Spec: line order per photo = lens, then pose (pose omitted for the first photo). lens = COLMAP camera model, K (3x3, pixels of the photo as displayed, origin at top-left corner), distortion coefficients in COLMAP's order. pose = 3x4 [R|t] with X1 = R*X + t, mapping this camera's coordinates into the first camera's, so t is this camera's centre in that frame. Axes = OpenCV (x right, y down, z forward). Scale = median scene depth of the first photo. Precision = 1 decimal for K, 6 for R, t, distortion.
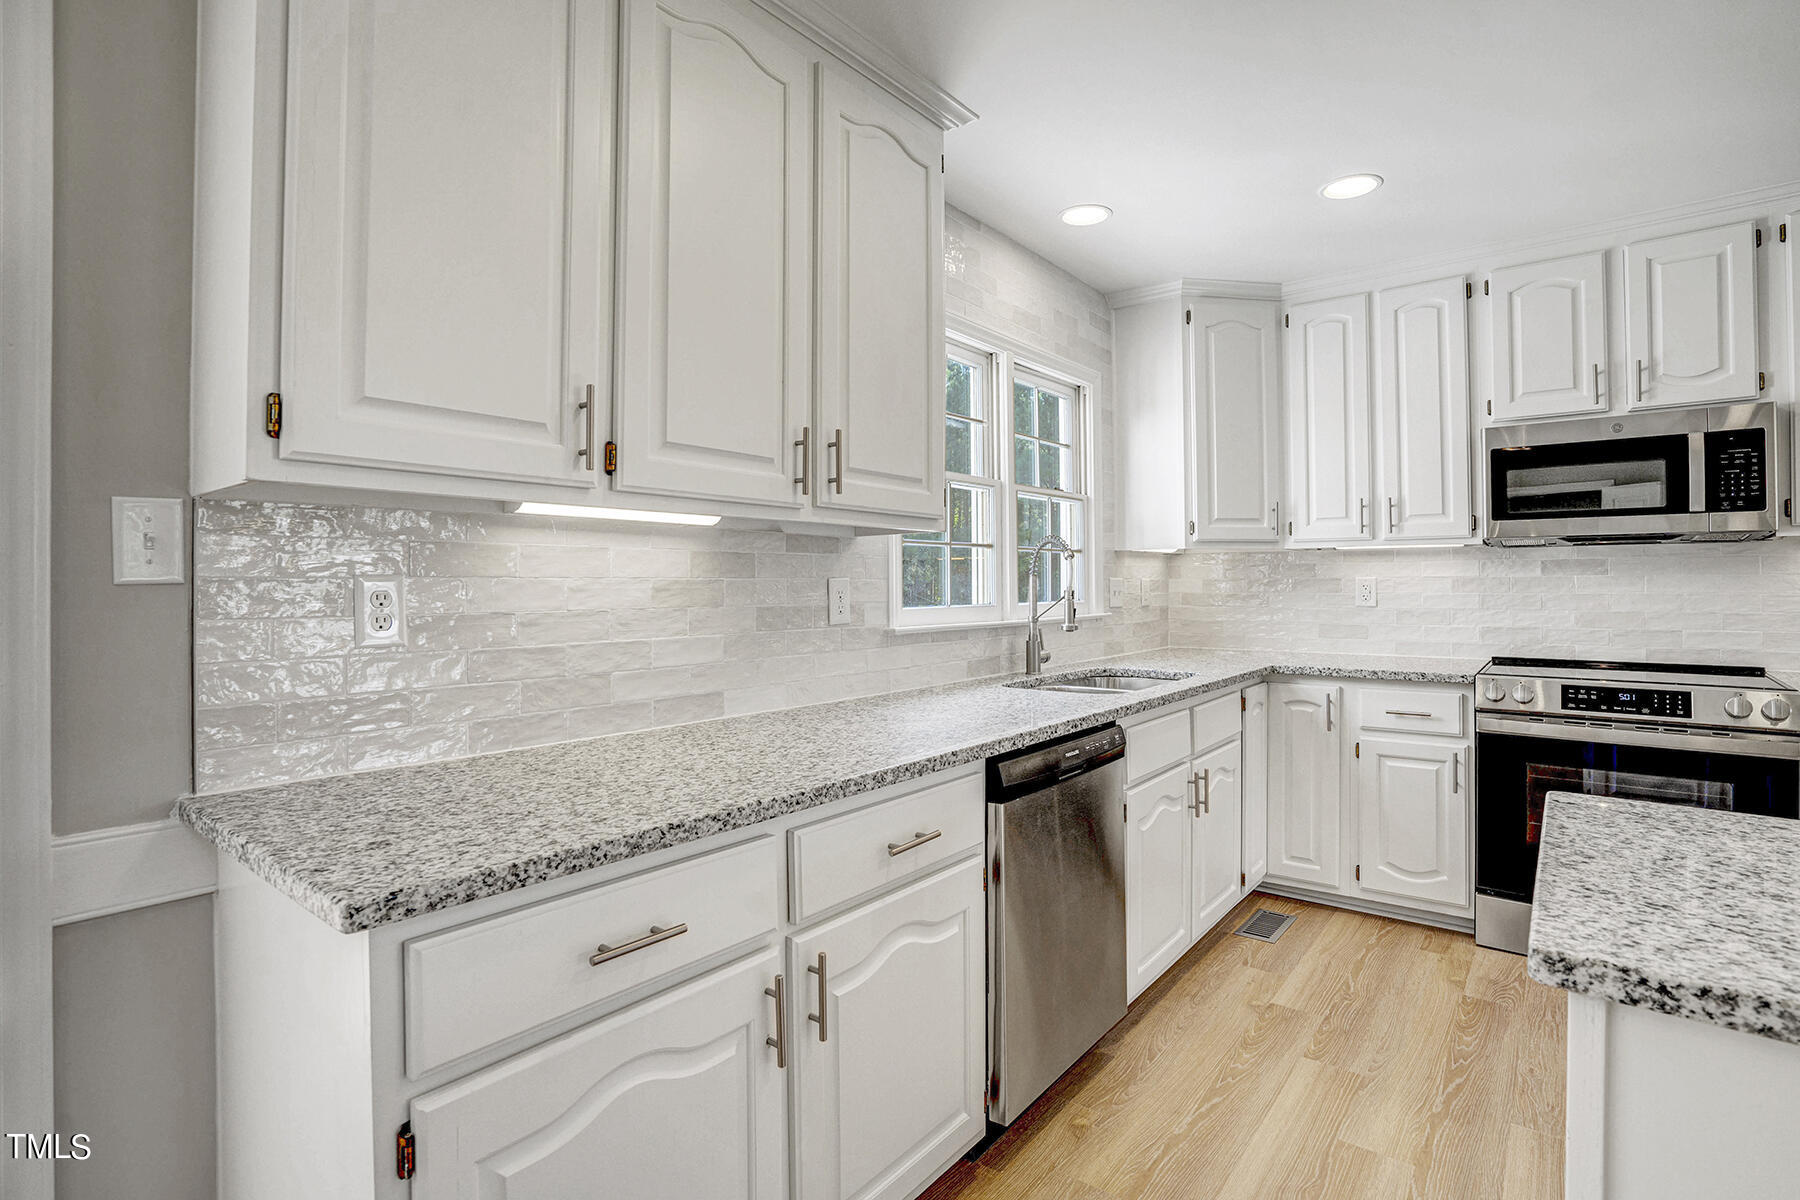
lens RADIAL K [[863.7, 0, 869.4], [0, 863.7, 576.0], [0, 0, 1]] dist [-0.049130, 0.015207]
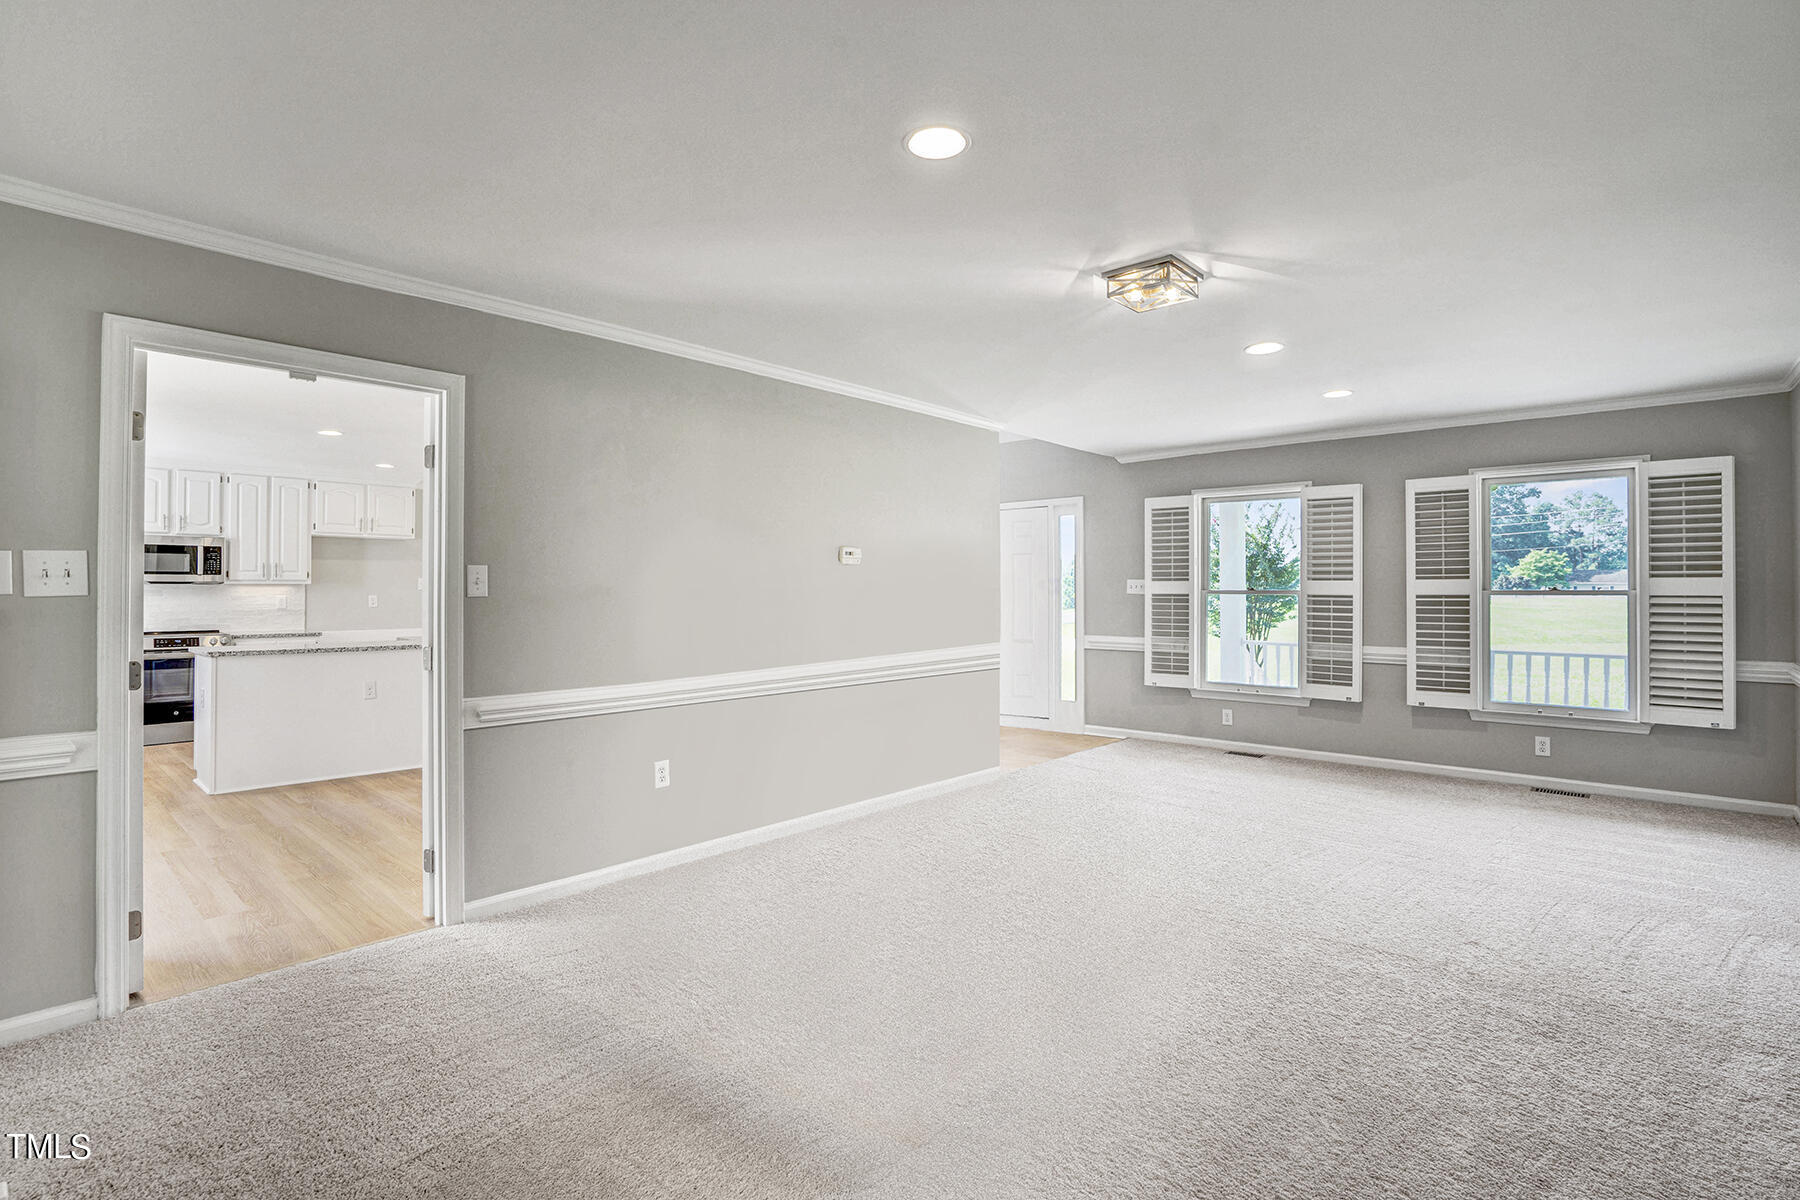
lens RADIAL K [[832.5, 0, 905.6], [0, 832.5, 585.3], [0, 0, 1]] dist [-0.056680, 0.014086]
pose [[0.014218, 0.008122, 0.999866, -1.541090], [-0.011383, 0.999904, -0.007960, -0.042485], [-0.999834, -0.011268, 0.014310, -1.298366]]
